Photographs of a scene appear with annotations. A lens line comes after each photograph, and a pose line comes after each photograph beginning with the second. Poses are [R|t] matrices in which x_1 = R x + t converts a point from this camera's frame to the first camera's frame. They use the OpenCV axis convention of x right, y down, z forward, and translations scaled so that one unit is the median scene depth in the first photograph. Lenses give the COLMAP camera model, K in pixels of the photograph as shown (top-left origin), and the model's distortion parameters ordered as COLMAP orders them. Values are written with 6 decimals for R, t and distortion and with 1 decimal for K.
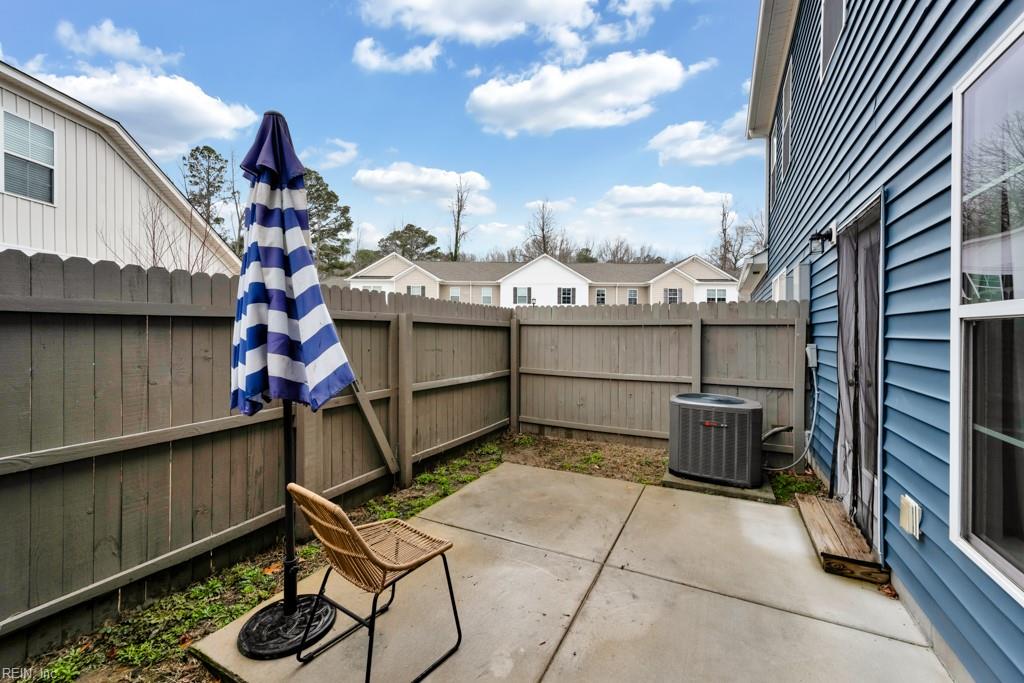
lens RADIAL K [[422.0, 0, 520.1], [0, 422.0, 331.1], [0, 0, 1]] dist [0.001341, 0.000053]
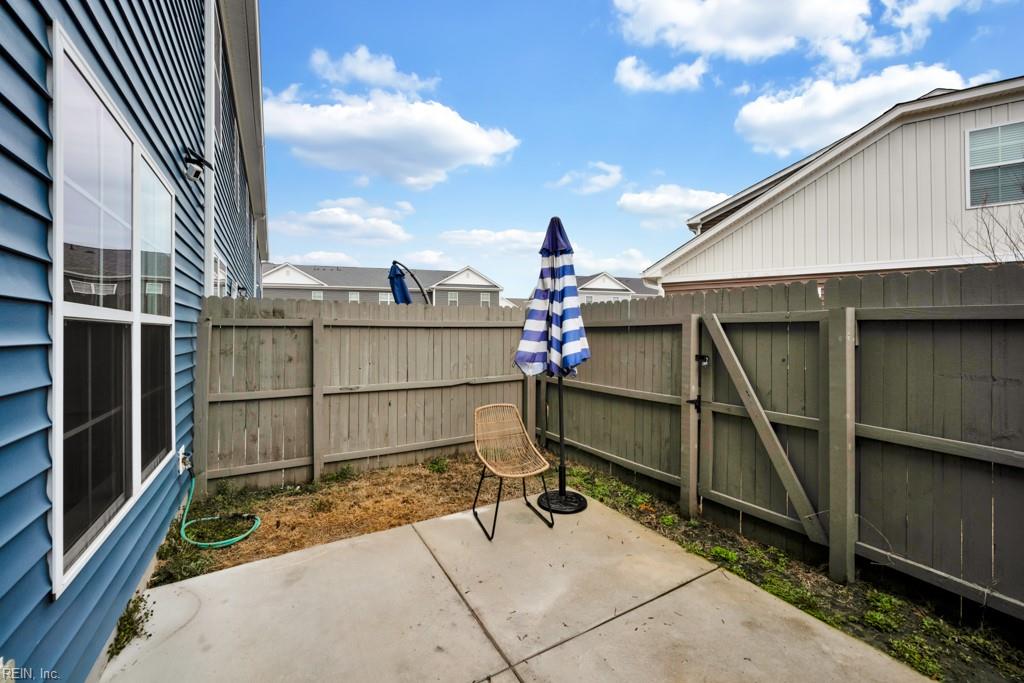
lens RADIAL K [[422.0, 0, 520.1], [0, 422.0, 331.1], [0, 0, 1]] dist [0.001341, 0.000053]
pose [[-0.551259, -0.007698, -0.834299, 0.902379], [-0.005692, 0.999969, -0.005466, -0.001642], [0.834315, 0.001736, -0.551286, 1.619951]]
